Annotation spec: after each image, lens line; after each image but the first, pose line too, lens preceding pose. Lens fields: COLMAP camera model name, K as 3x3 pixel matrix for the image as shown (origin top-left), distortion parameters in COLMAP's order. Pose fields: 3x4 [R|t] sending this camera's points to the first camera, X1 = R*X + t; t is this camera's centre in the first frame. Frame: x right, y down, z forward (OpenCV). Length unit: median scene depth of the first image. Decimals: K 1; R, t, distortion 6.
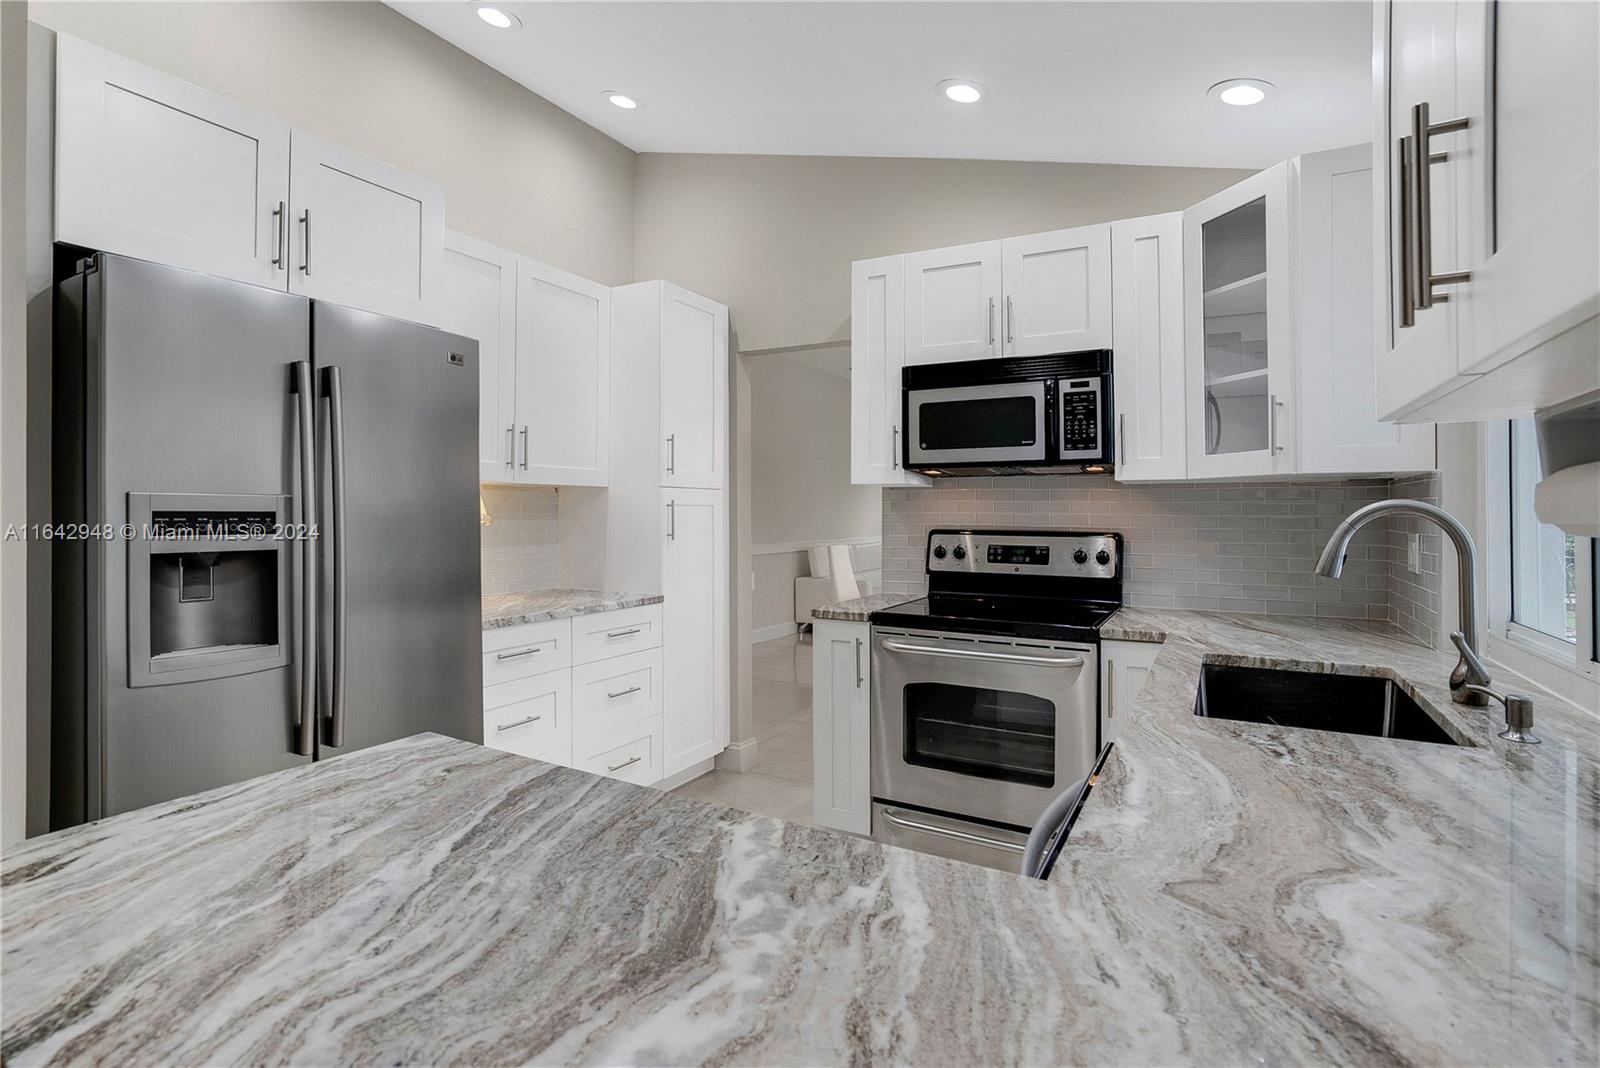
lens RADIAL K [[787.6, 0, 806.9], [0, 787.6, 503.0], [0, 0, 1]] dist [-0.038280, 0.002702]
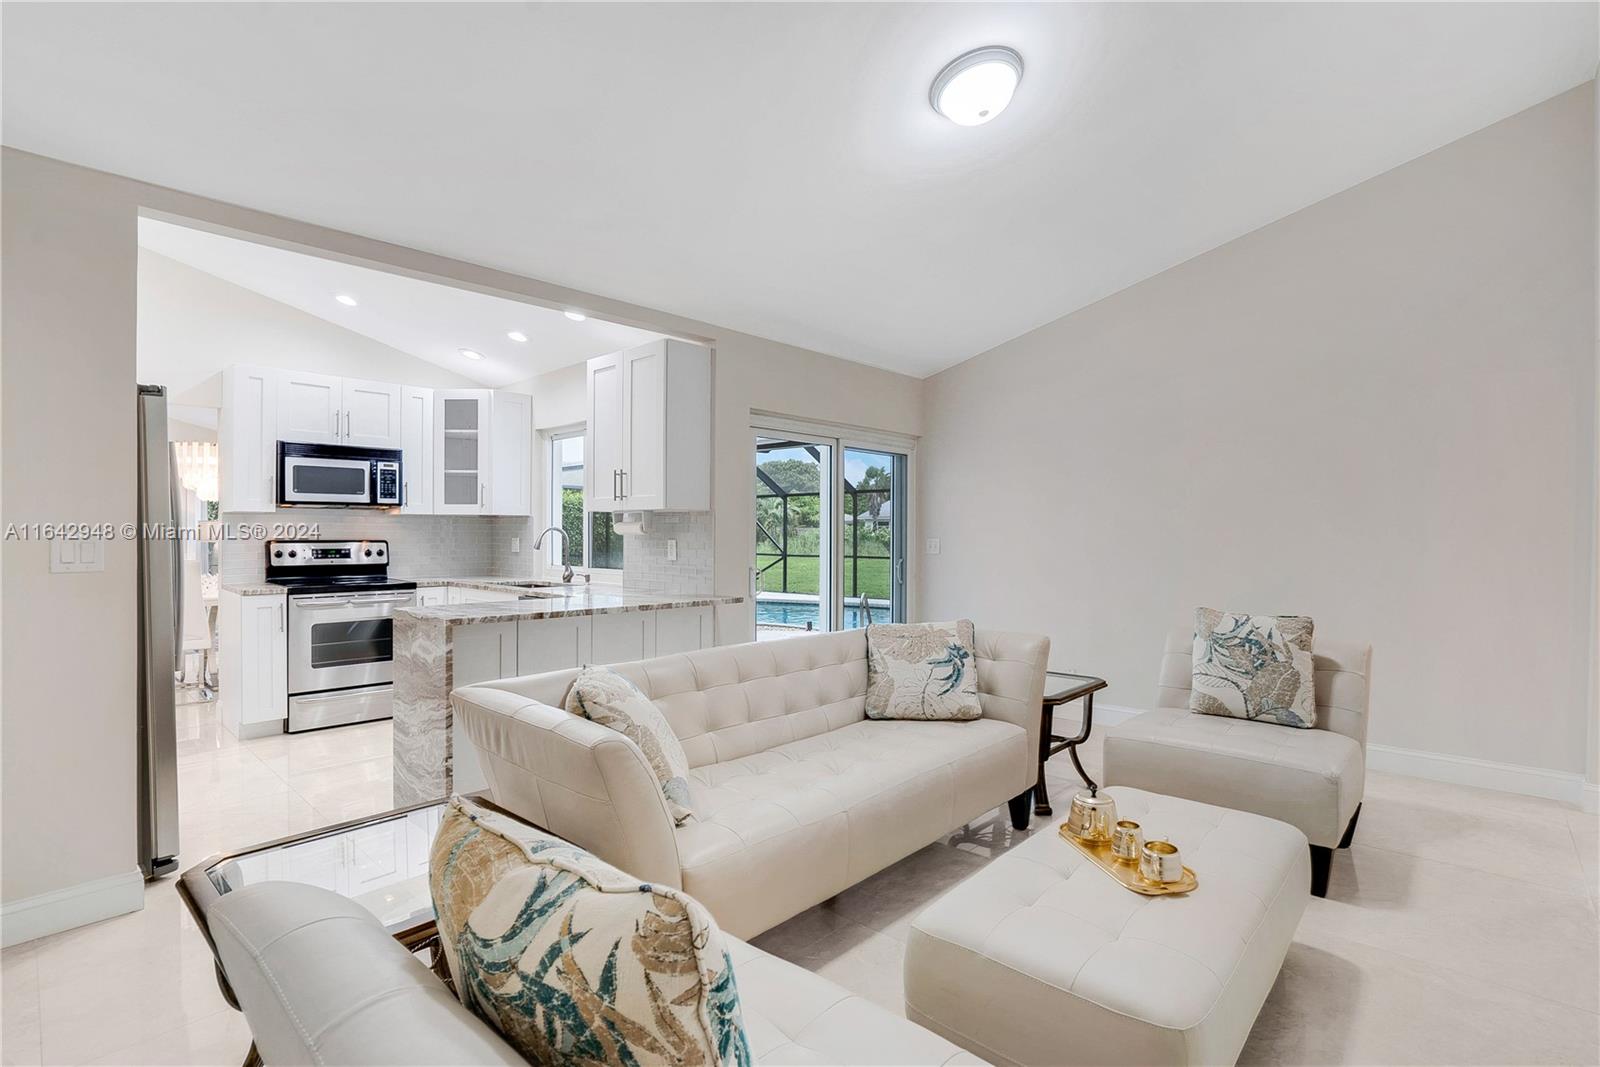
lens RADIAL K [[768.2, 0, 815.8], [0, 768.2, 528.5], [0, 0, 1]] dist [-0.049354, 0.016525]
pose [[0.235974, -0.001036, 0.971759, -1.285018], [-0.012400, 0.999915, 0.004077, -0.012329], [-0.971680, -0.013012, 0.235941, -0.522164]]
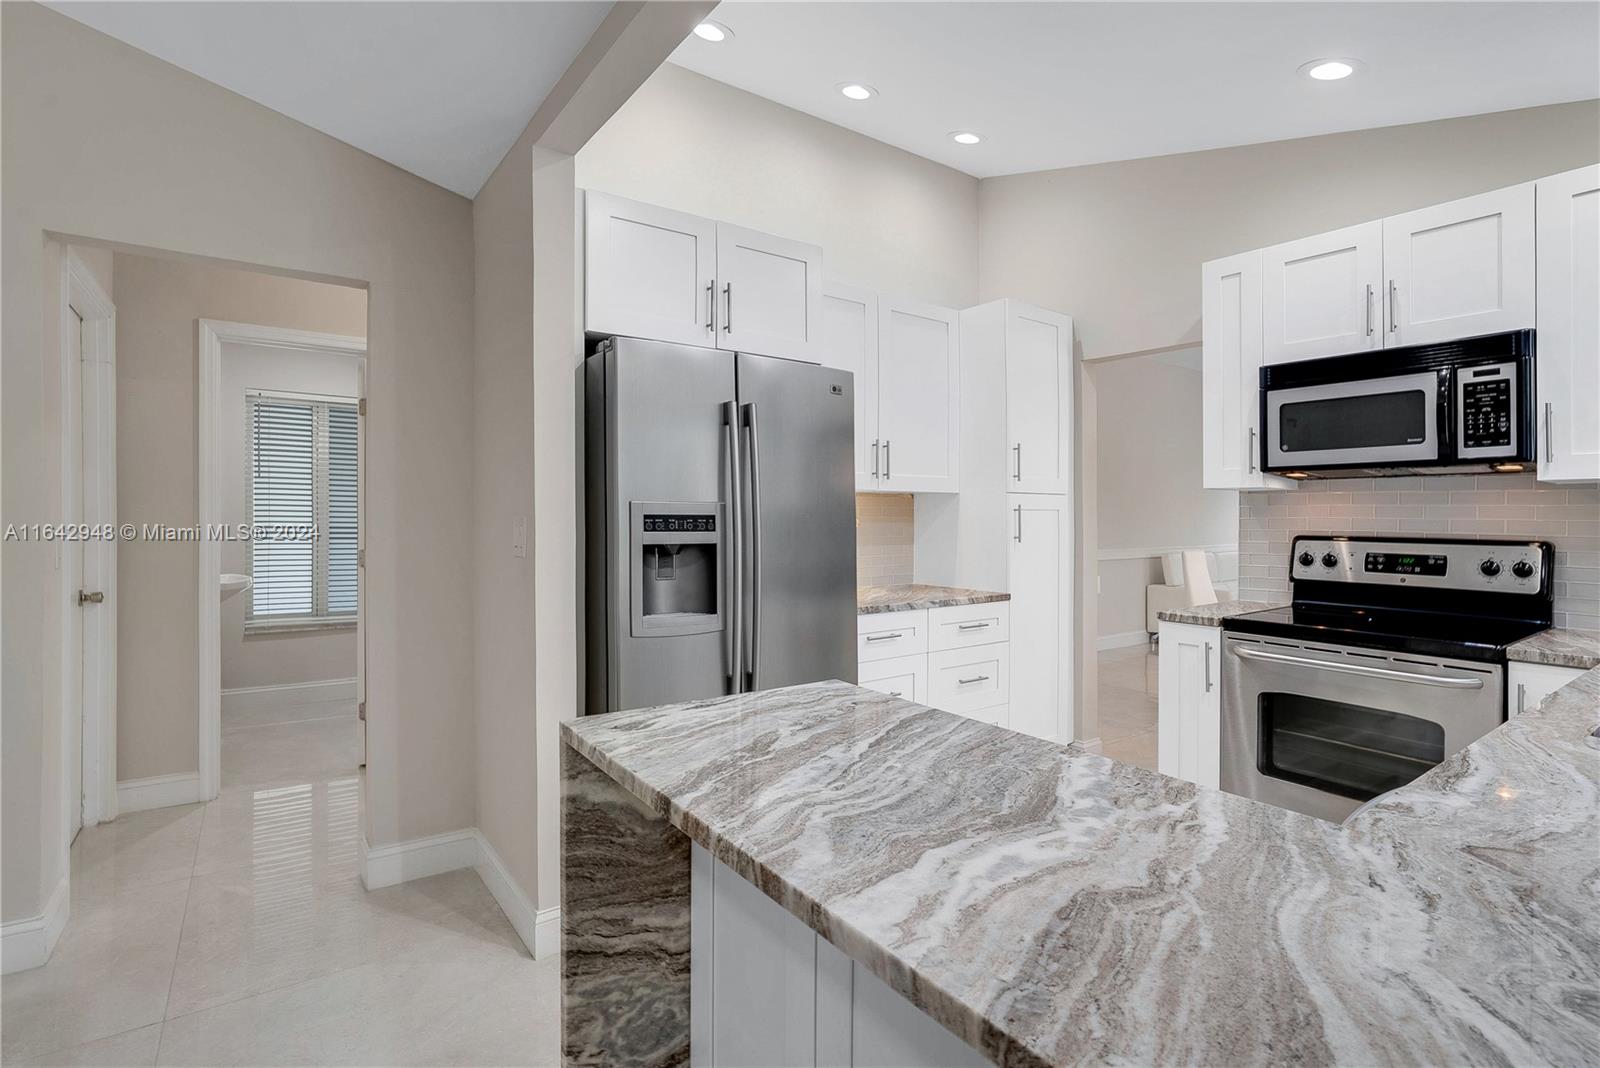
lens RADIAL K [[768.2, 0, 799.0], [0, 768.2, 514.3], [0, 0, 1]] dist [-0.049354, 0.016525]
pose [[0.902404, 0.001495, -0.430889, 0.011452], [0.002506, 0.999959, 0.008717, -0.001090], [0.430885, -0.008946, 0.902363, -0.093557]]
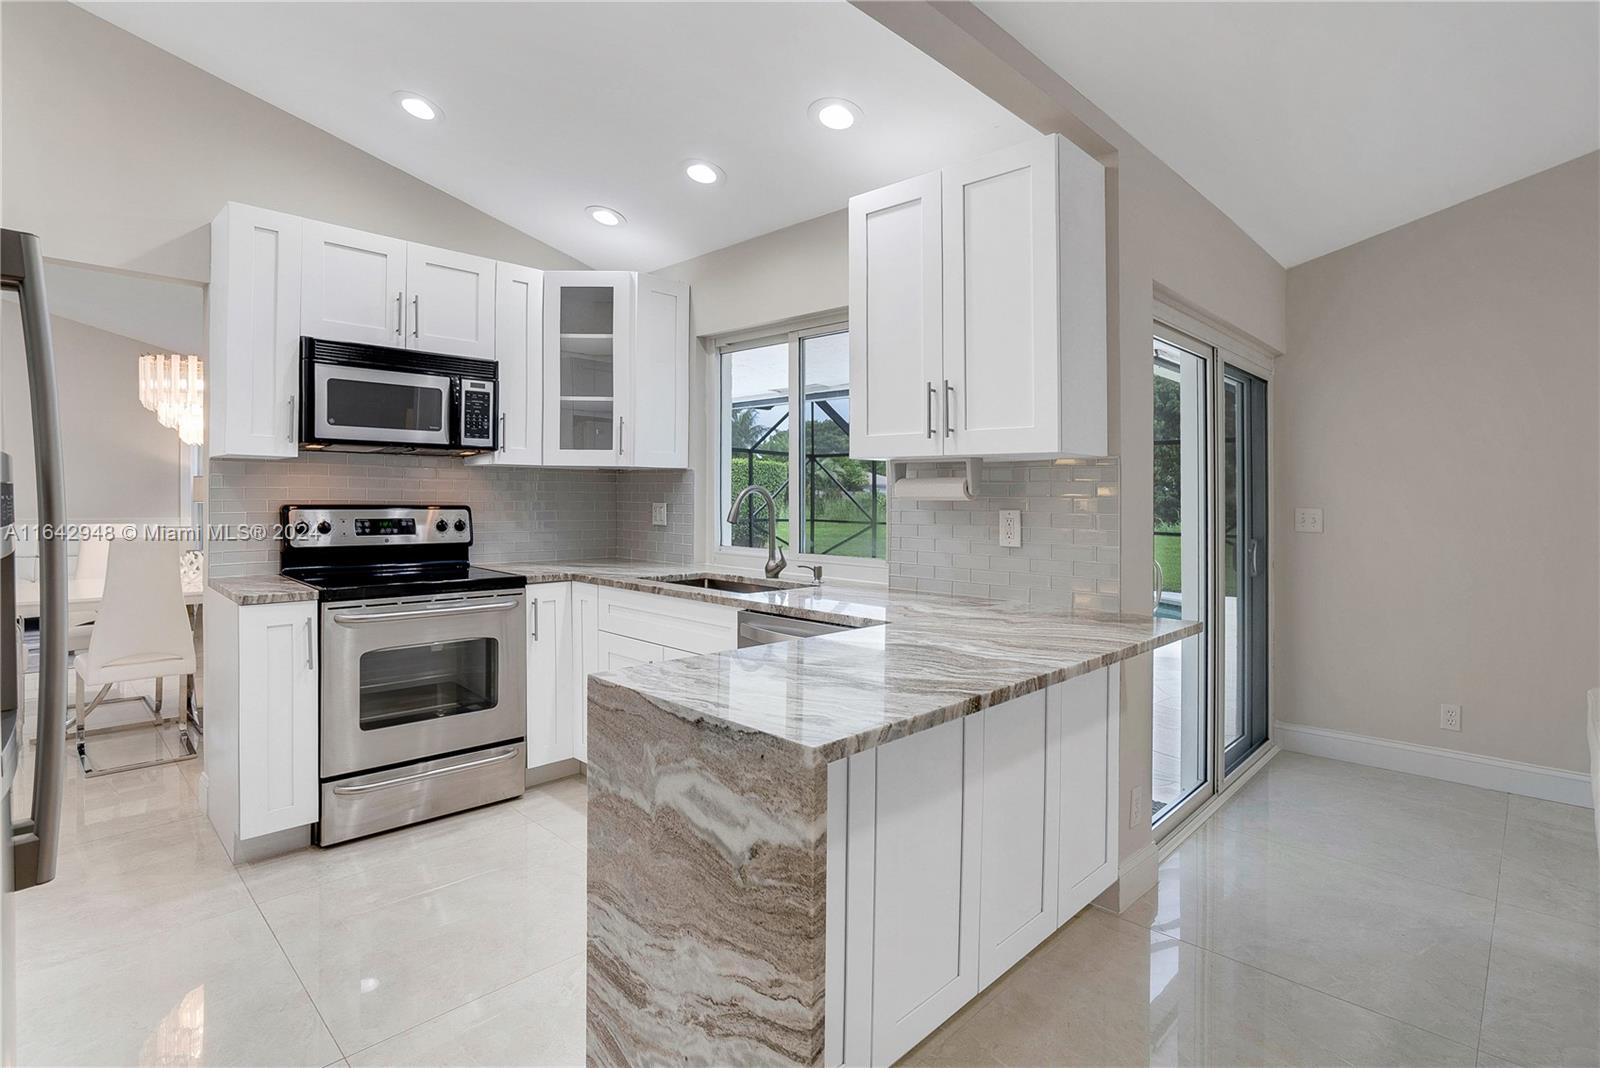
lens RADIAL K [[768.2, 0, 821.3], [0, 768.2, 497.8], [0, 0, 1]] dist [-0.049354, 0.016525]
pose [[0.243310, -0.004883, 0.969936, -0.694133], [-0.019935, 0.999751, 0.010034, 0.003301], [-0.969744, -0.021777, 0.243152, 0.179149]]
